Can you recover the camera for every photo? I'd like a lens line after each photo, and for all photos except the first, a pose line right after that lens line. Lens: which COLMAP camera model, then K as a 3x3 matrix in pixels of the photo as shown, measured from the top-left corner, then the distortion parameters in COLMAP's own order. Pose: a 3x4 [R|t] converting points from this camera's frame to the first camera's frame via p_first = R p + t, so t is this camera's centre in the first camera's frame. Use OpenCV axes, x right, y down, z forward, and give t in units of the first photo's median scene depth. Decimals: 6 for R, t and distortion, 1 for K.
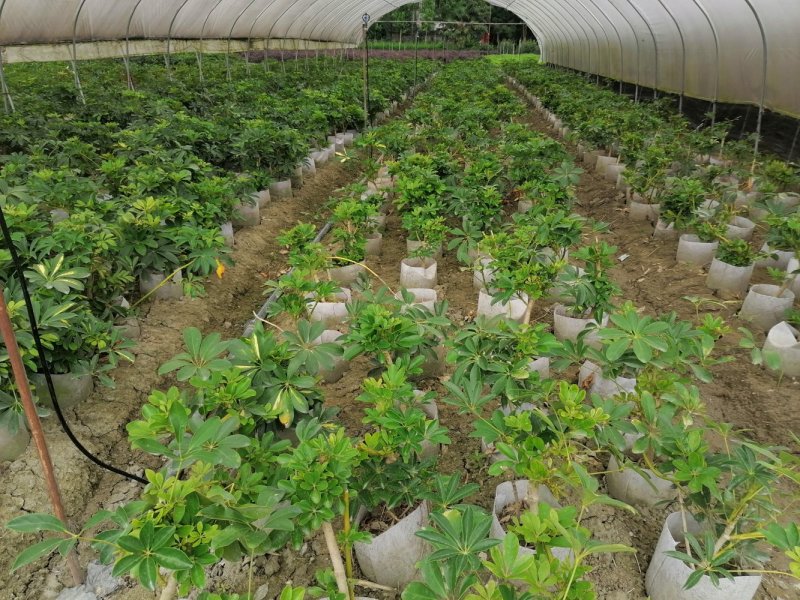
lens RADIAL K [[602.8, 0, 400.0], [0, 602.8, 300.0], [0, 0, 1]] dist [0.078816, -0.100086]
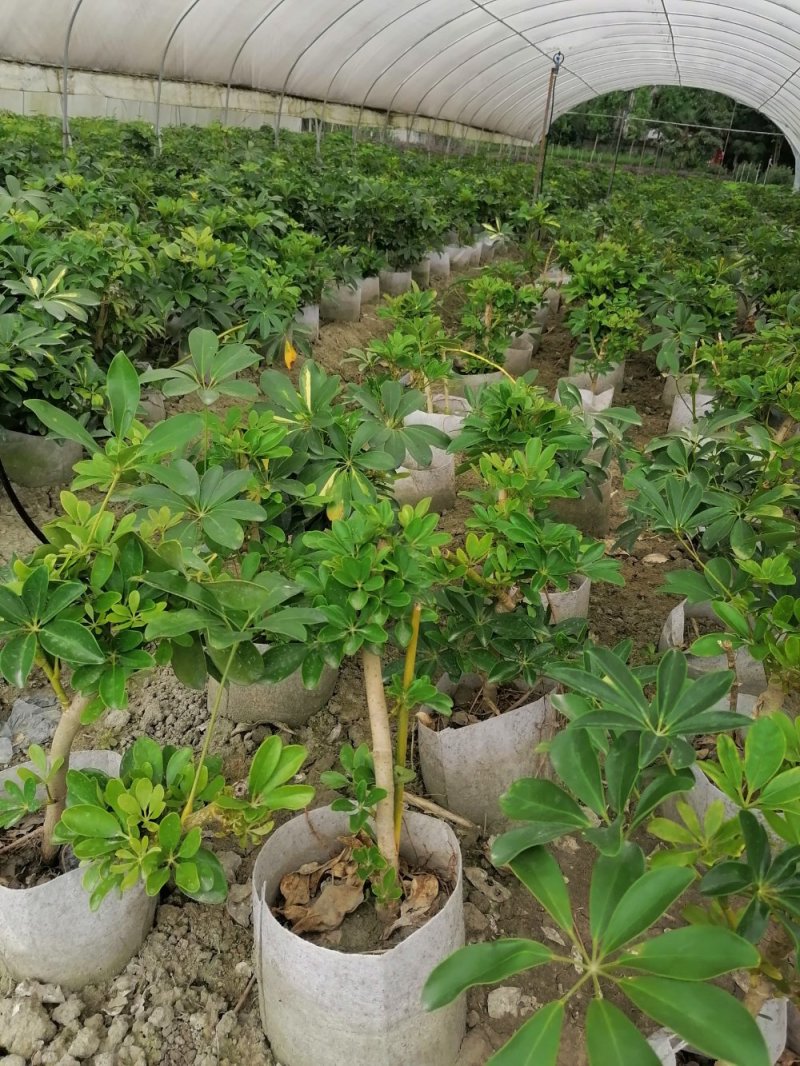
lens RADIAL K [[801.4, 0, 400.0], [0, 801.4, 533.0], [0, 0, 1]] dist [0.097230, -0.143847]
pose [[0.974586, 0.160867, -0.155900, -0.002059], [-0.154703, 0.986645, 0.050978, 0.073677], [0.162018, -0.025564, 0.986457, 0.107099]]
